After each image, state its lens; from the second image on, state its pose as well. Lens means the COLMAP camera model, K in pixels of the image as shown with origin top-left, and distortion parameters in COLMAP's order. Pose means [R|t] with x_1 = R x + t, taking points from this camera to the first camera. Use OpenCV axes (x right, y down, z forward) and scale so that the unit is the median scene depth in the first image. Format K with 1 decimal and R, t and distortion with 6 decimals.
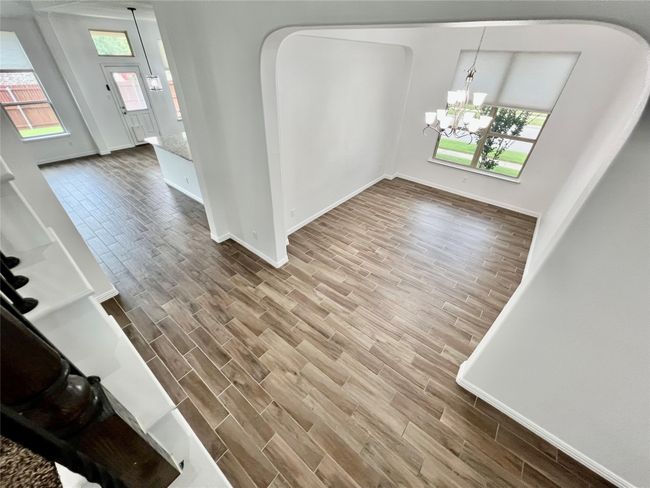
lens RADIAL K [[262.1, 0, 323.5], [0, 262.1, 243.3], [0, 0, 1]] dist [0.000813, 0.000137]
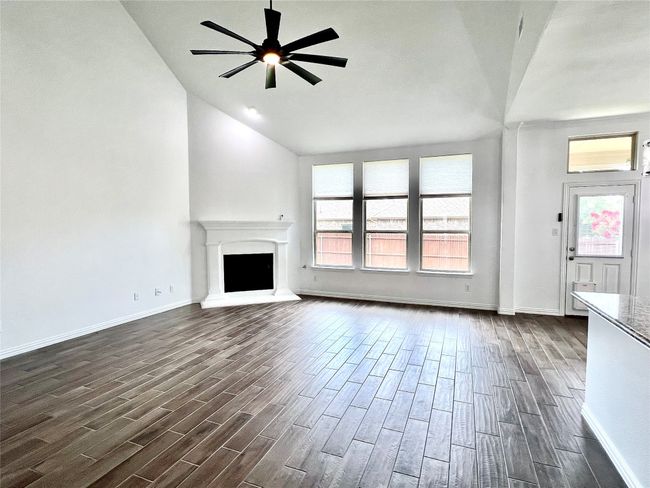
lens RADIAL K [[344.3, 0, 323.4], [0, 344.3, 244.7], [0, 0, 1]] dist [-0.007446, -0.000697]
pose [[0.295697, 0.022332, -0.955021, -0.254630], [-0.556132, 0.816873, -0.153090, -0.138183], [0.776711, 0.576386, 0.253967, 0.443210]]
